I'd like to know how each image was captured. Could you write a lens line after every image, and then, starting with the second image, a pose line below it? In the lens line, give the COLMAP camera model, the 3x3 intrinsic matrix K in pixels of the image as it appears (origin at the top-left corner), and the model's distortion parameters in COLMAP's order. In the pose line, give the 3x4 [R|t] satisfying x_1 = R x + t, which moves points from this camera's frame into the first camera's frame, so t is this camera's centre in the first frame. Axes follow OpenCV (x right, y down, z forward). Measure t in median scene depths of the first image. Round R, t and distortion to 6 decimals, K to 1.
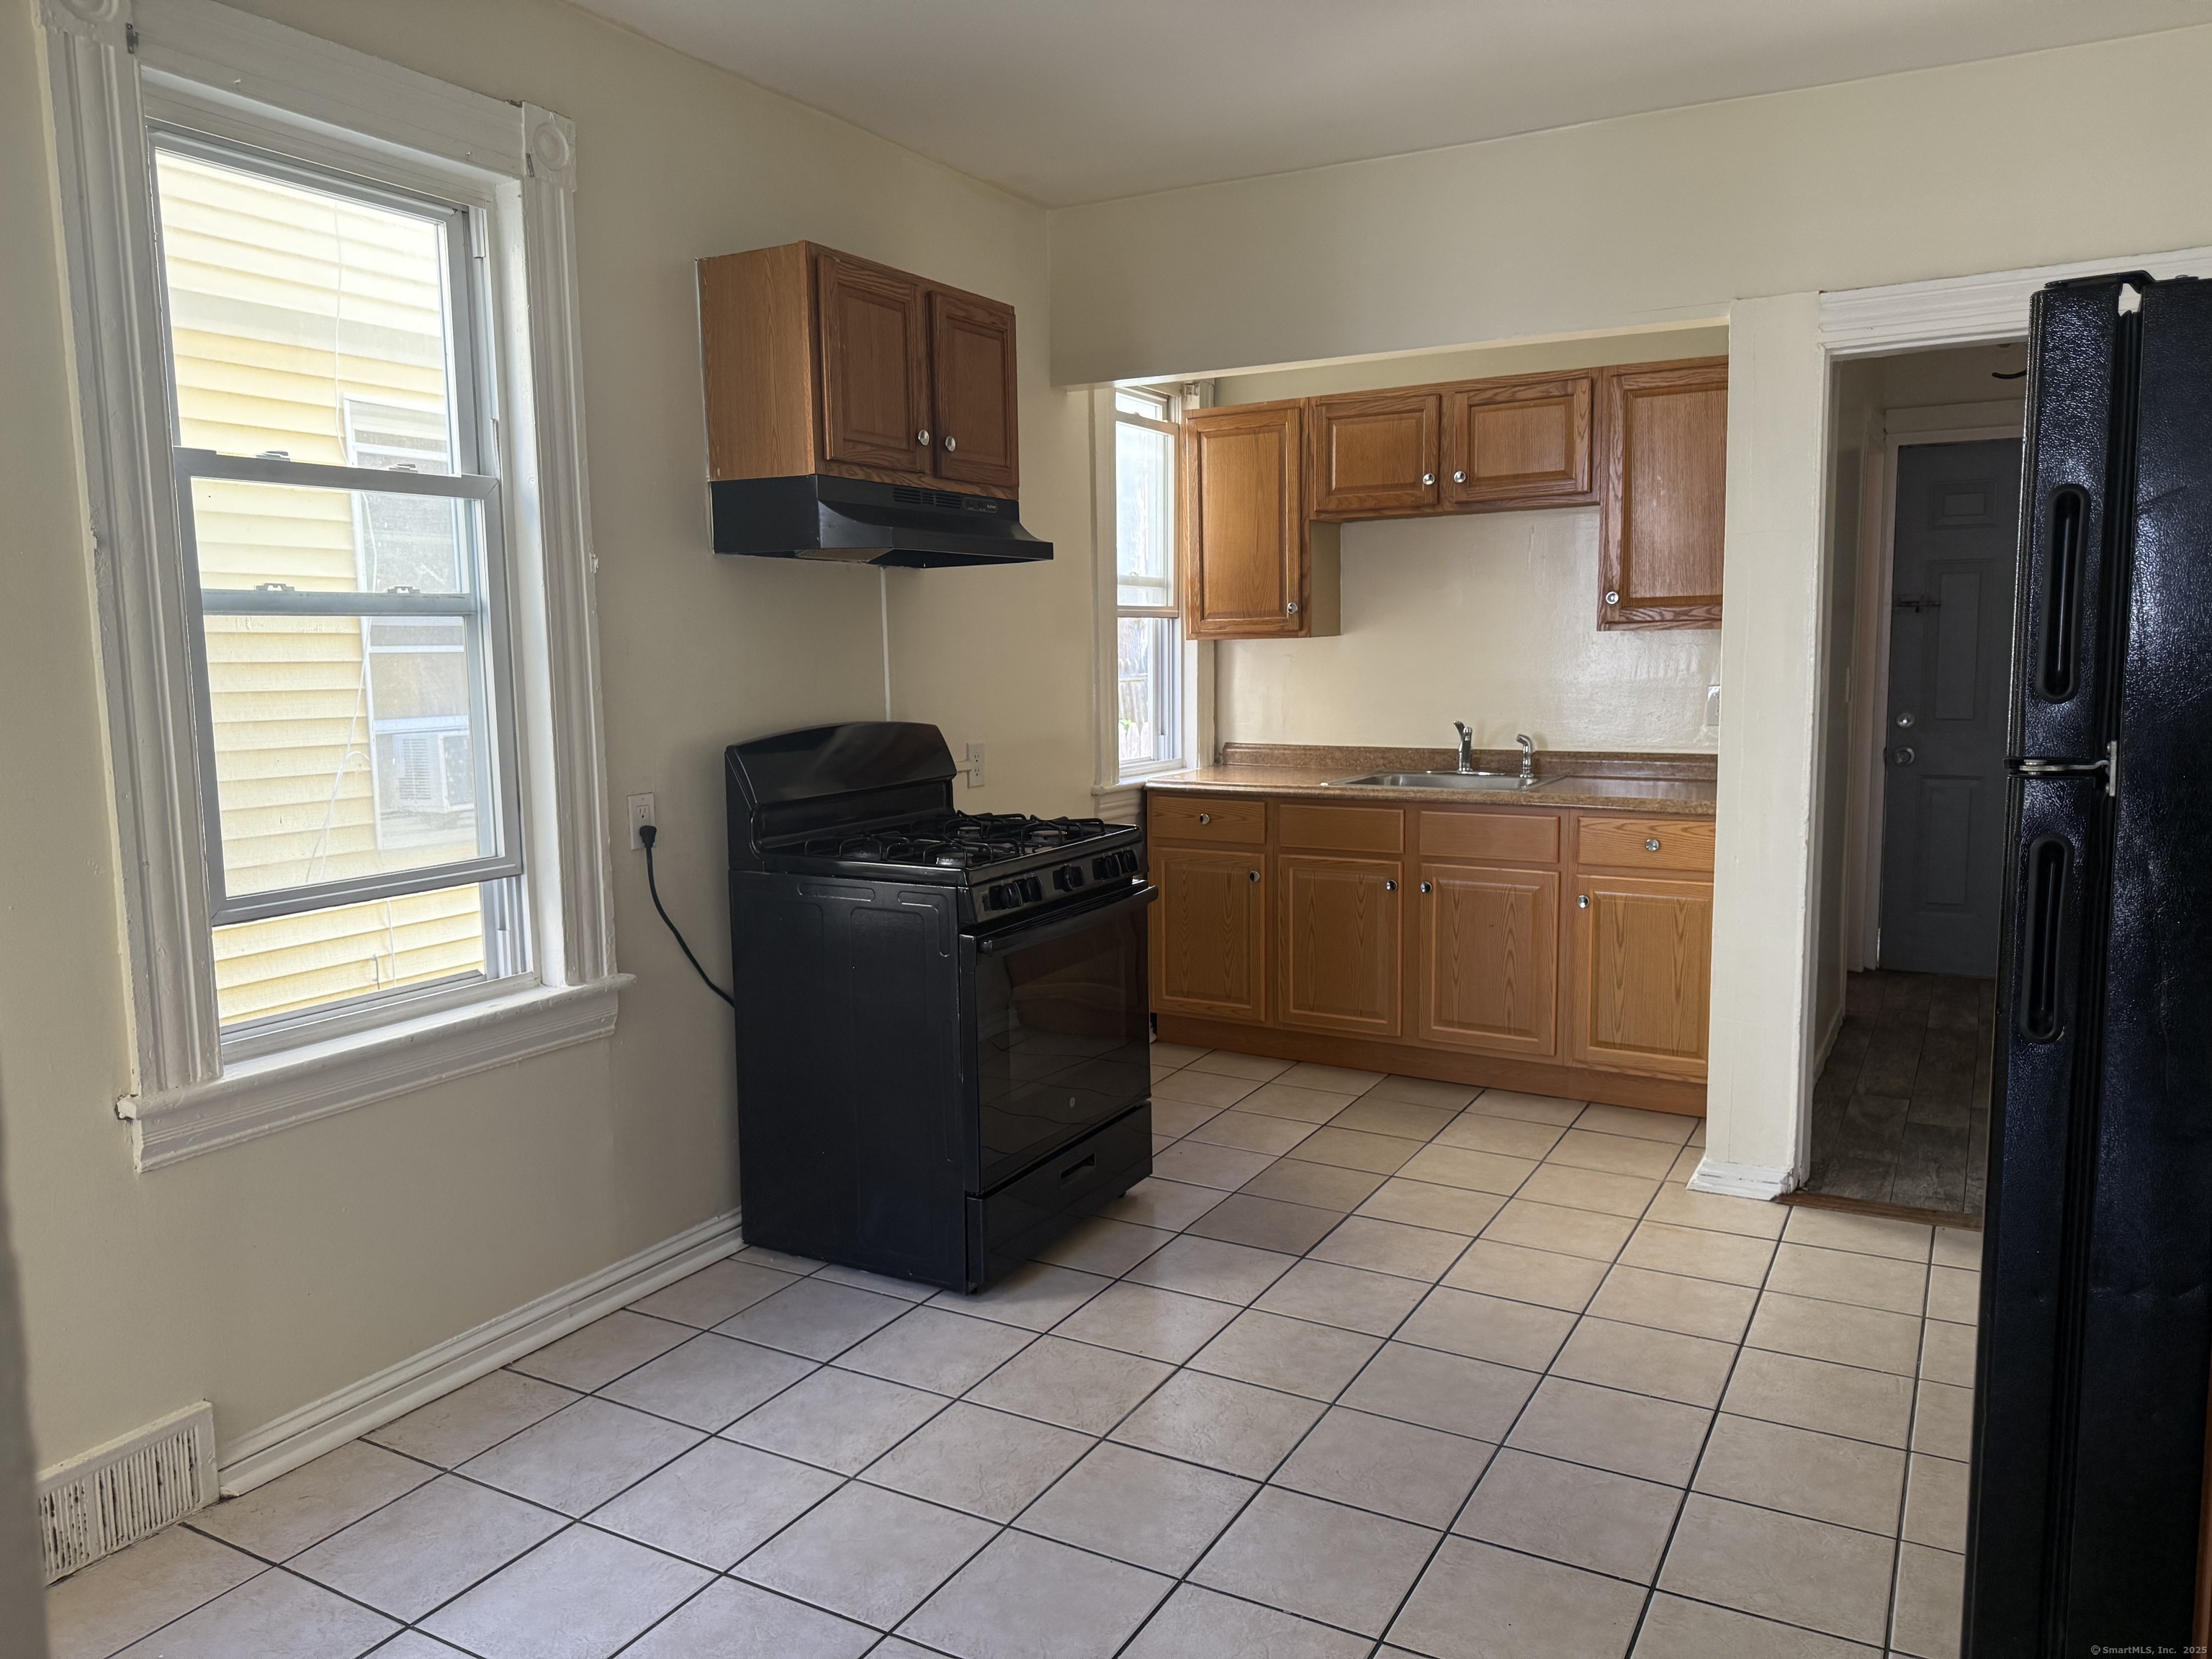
lens RADIAL K [[1566.1, 0, 1098.5], [0, 1566.1, 827.8], [0, 0, 1]] dist [0.044411, -0.048528]
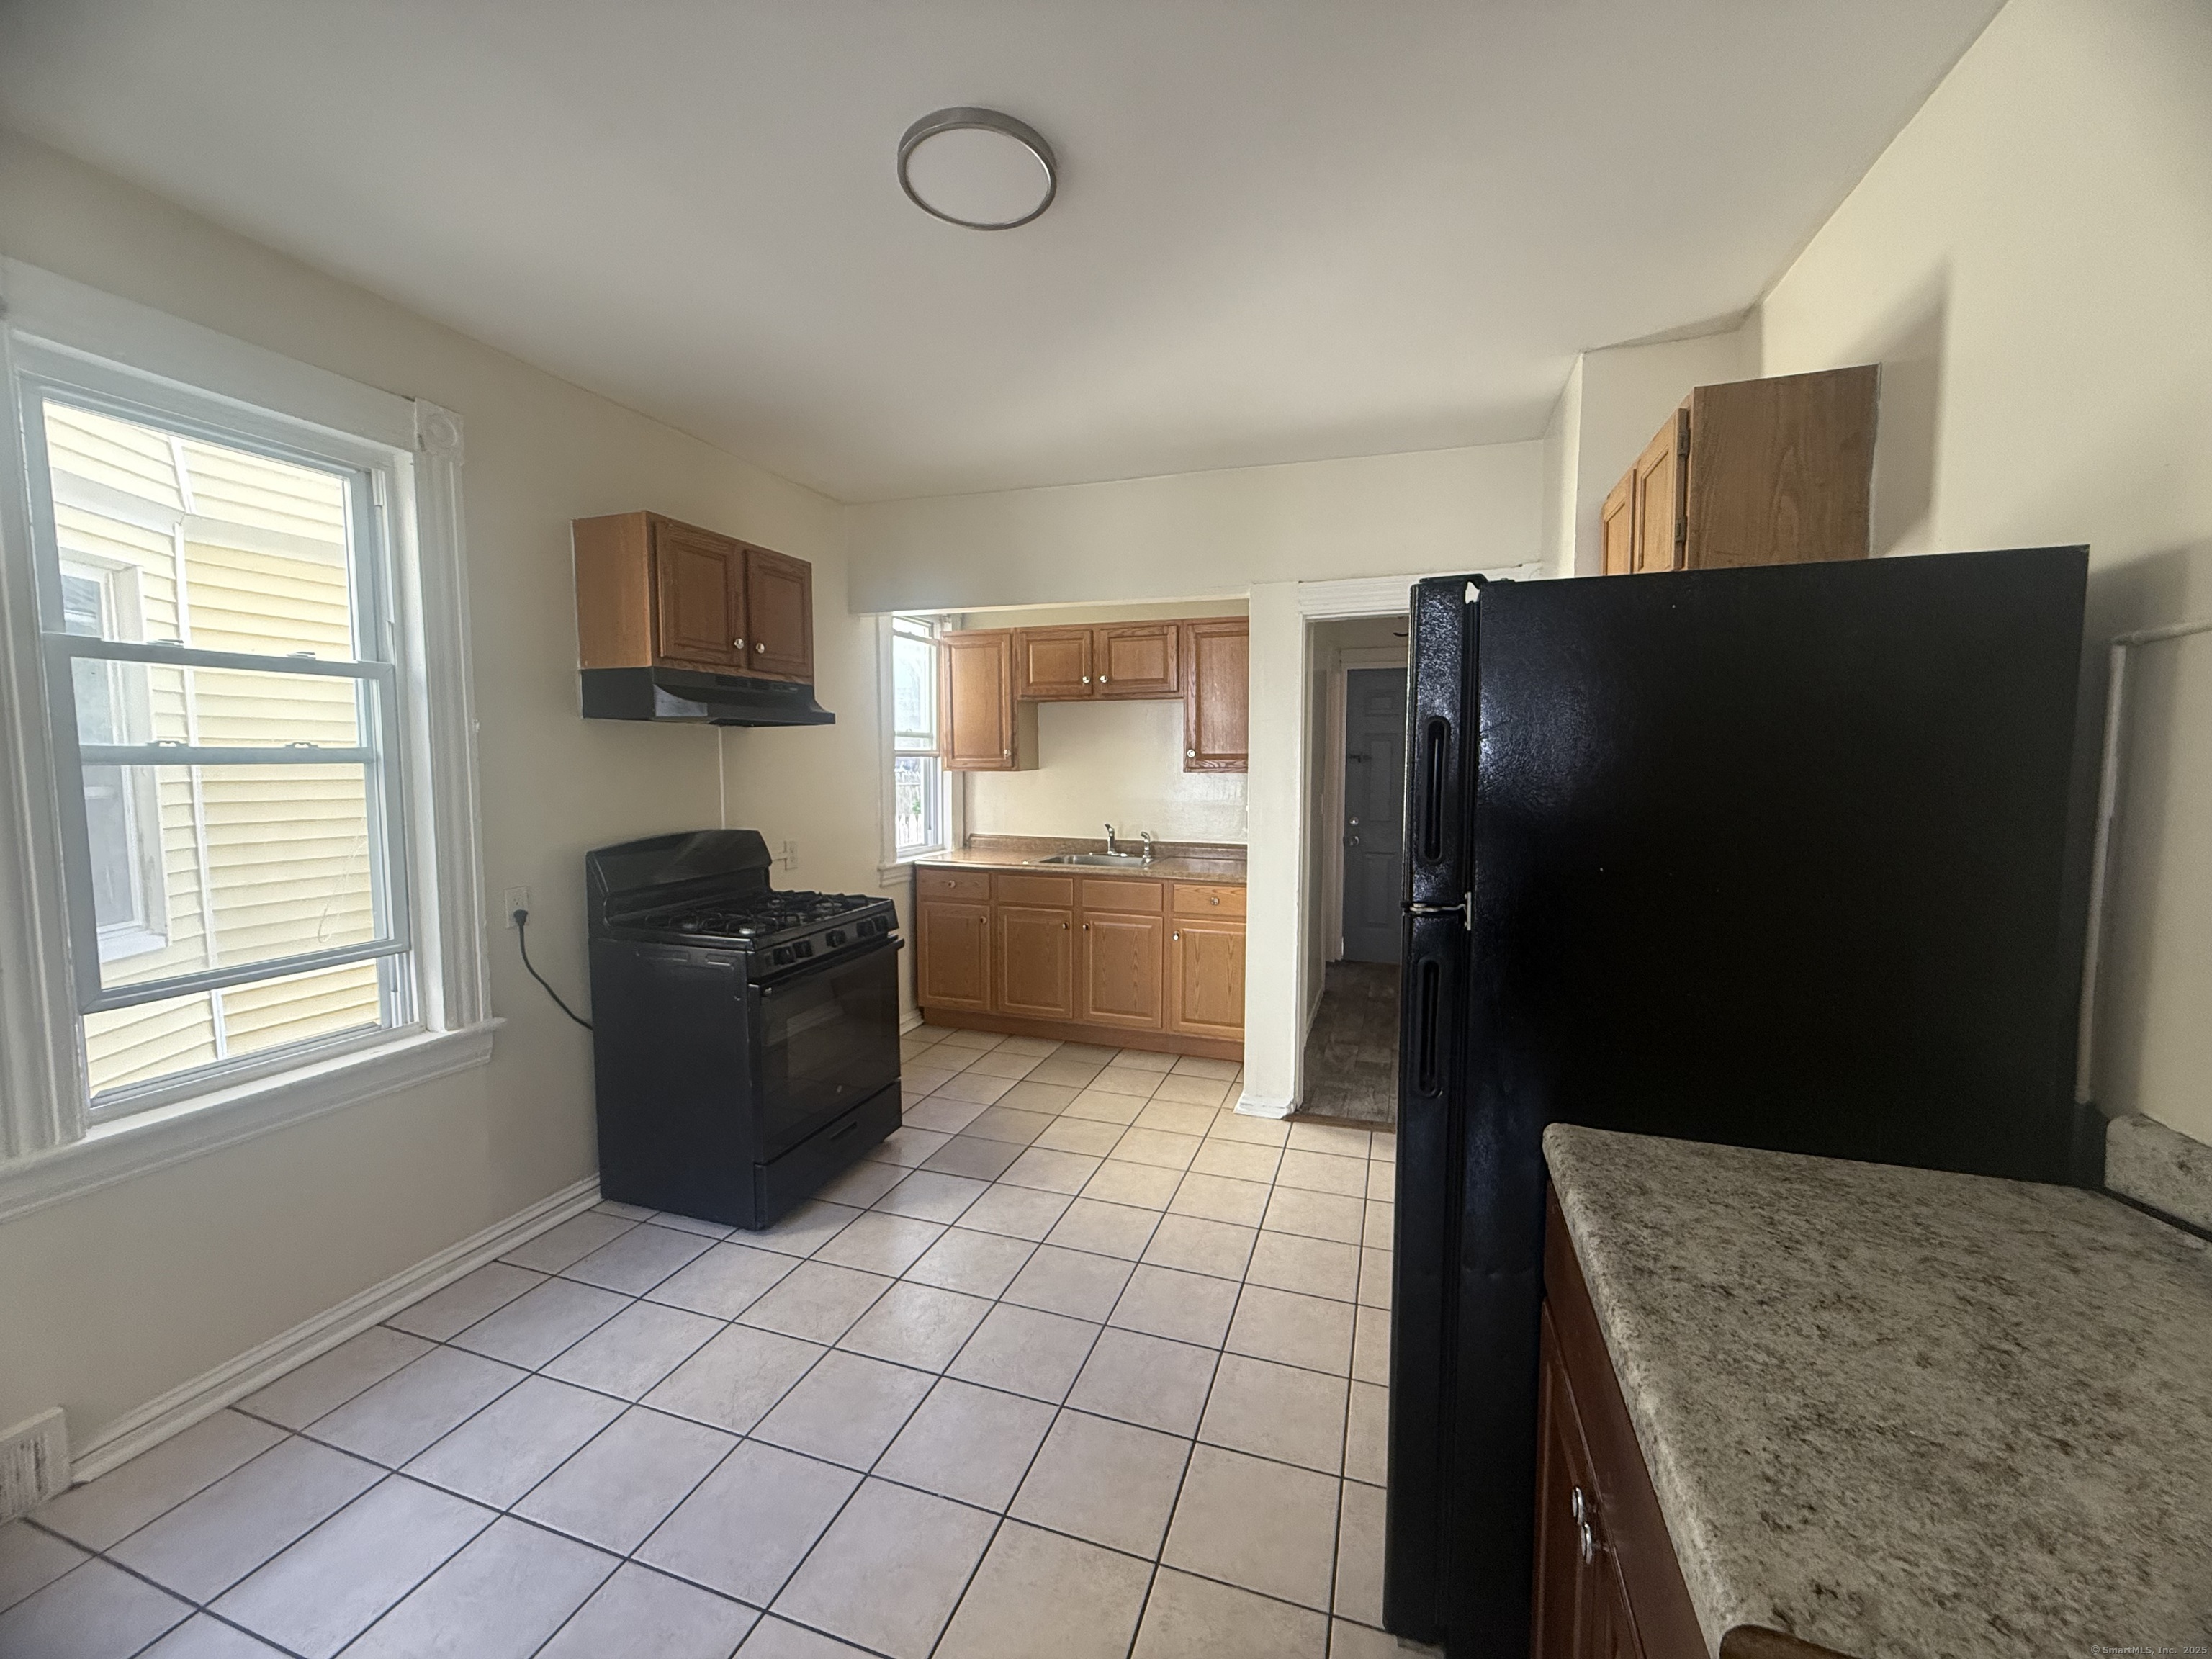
lens RADIAL K [[888.0, 0, 1090.8], [0, 888.0, 827.6], [0, 0, 1]] dist [0.003703, -0.000173]
pose [[0.984050, 0.002078, 0.177878, 0.077261], [0.005541, 0.999088, -0.042329, -0.040954], [-0.177804, 0.042639, 0.983142, 0.128298]]
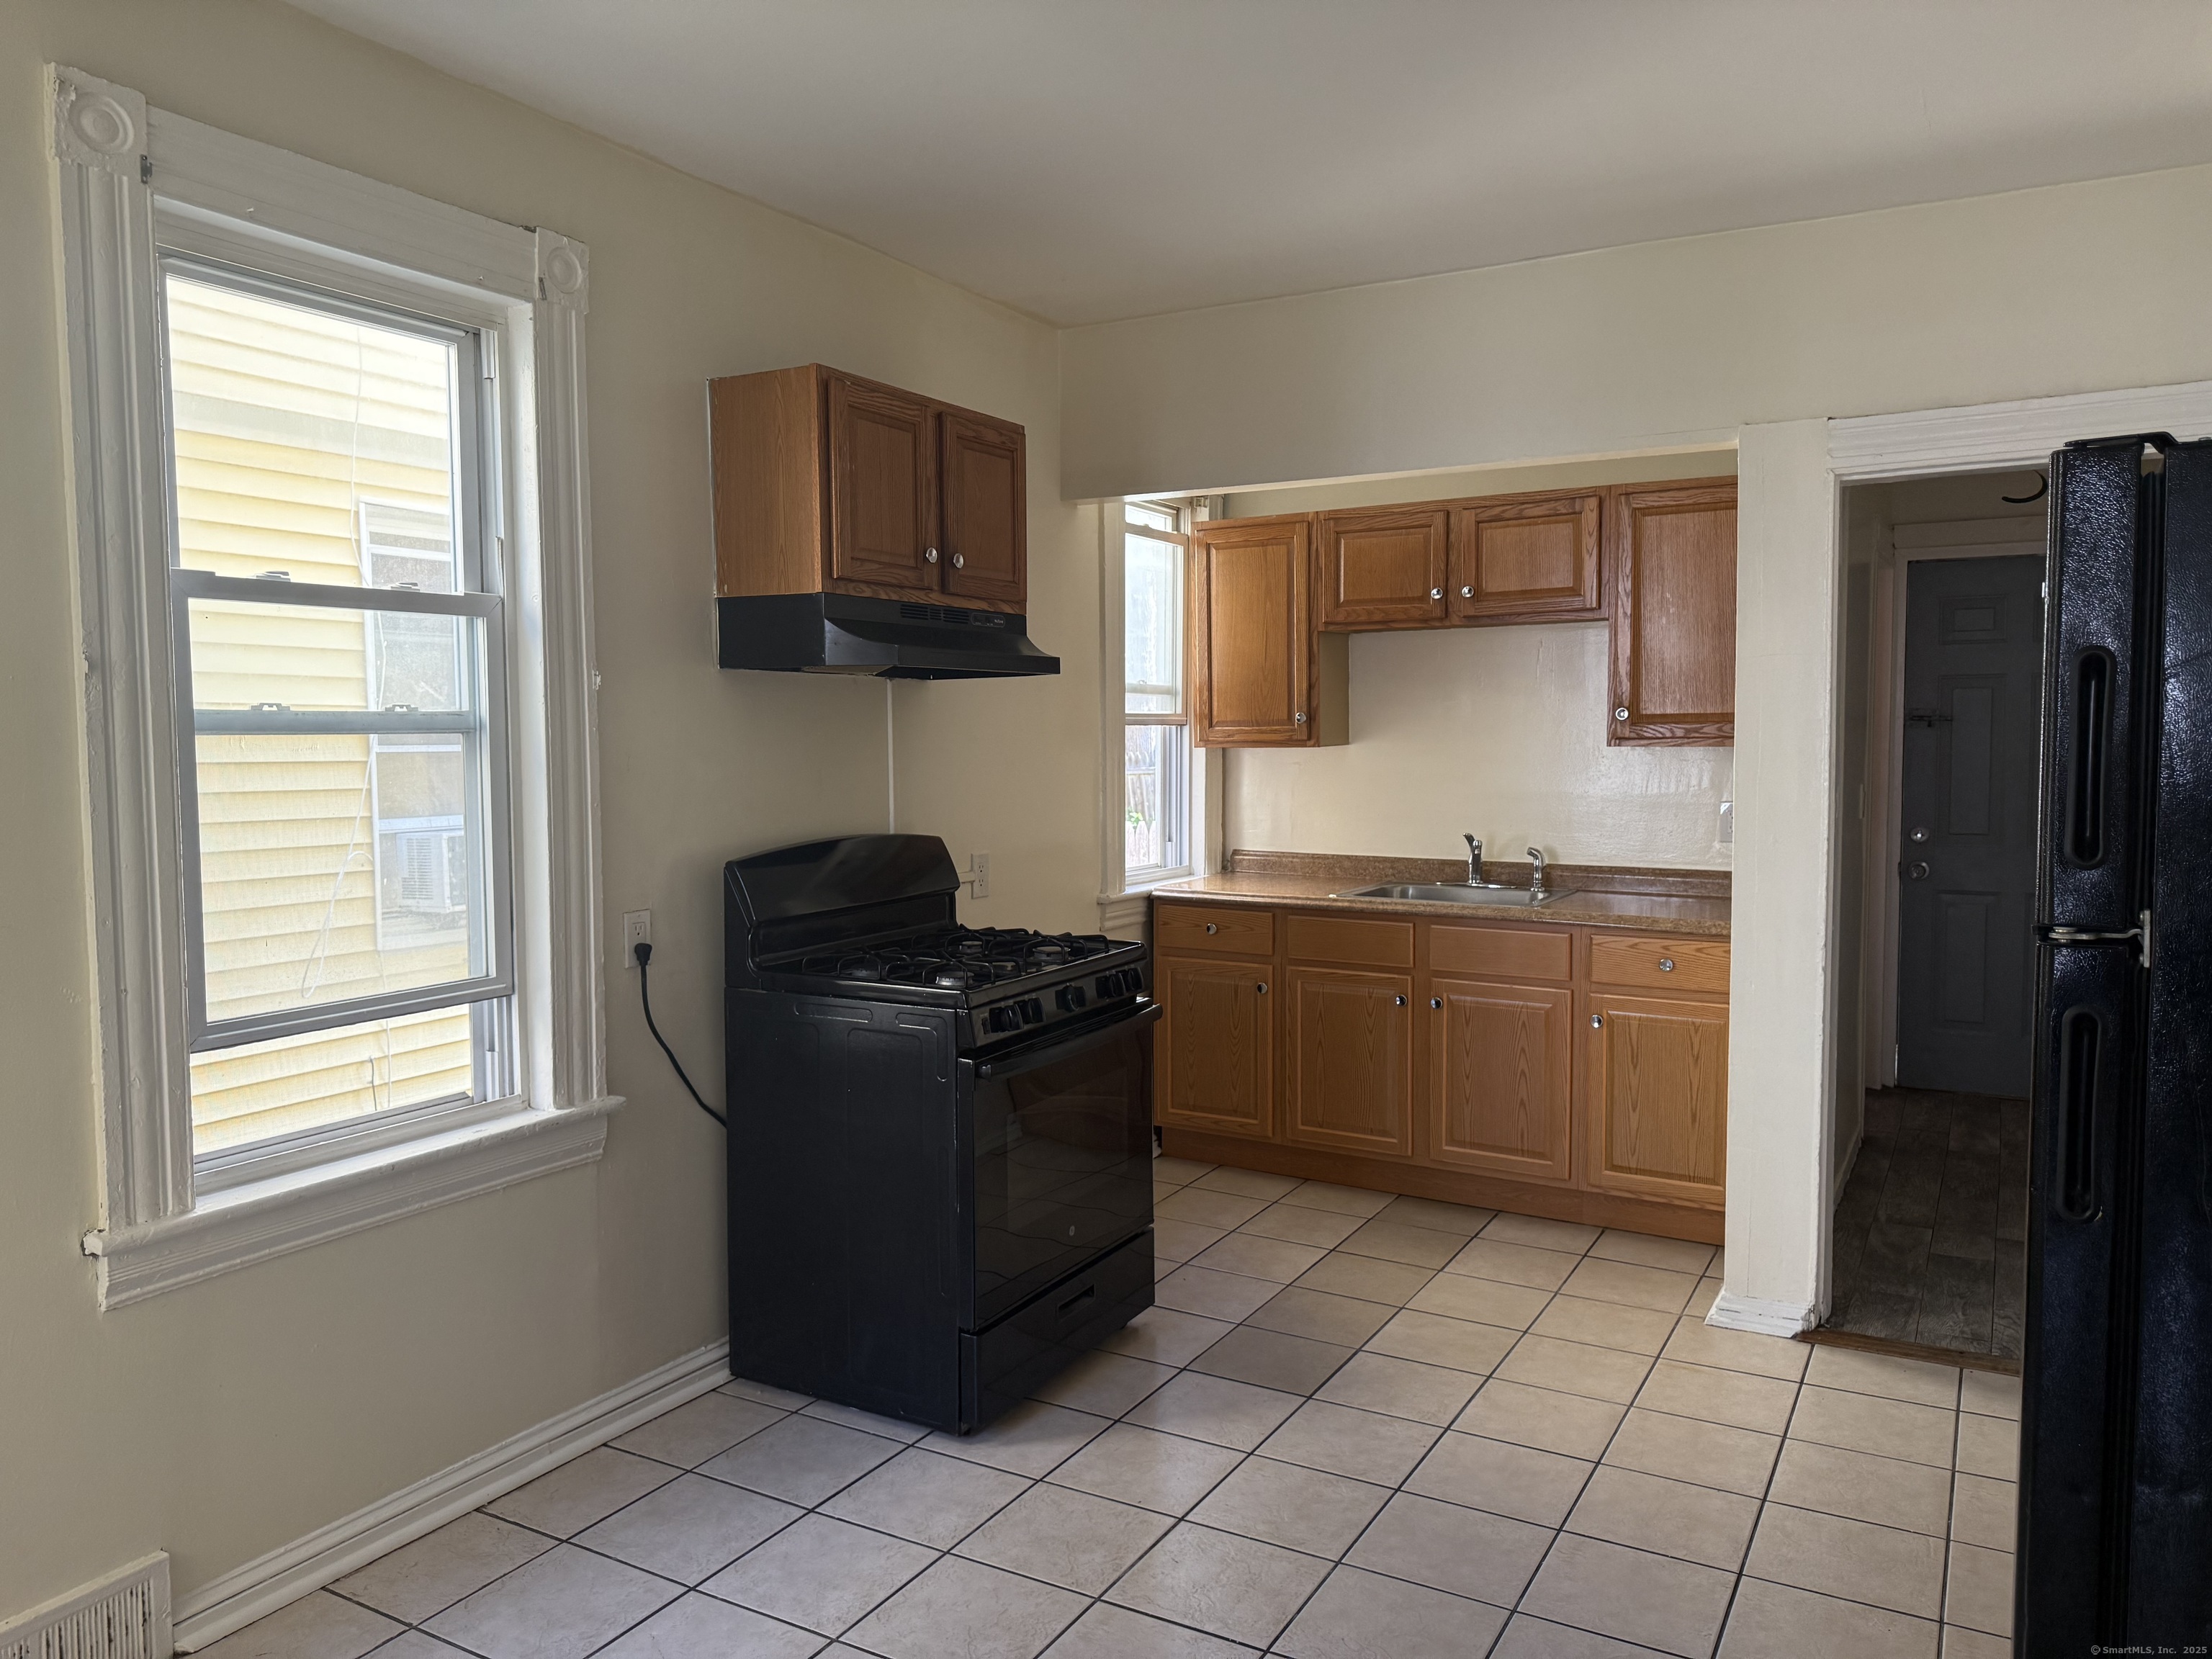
lens RADIAL K [[1566.1, 0, 1102.1], [0, 1566.1, 829.9], [0, 0, 1]] dist [0.044411, -0.048528]
pose [[0.999939, 0.010152, -0.004405, 0.004088], [-0.010381, 0.998398, -0.055614, -0.021777], [0.003833, 0.055656, 0.998443, 0.015520]]
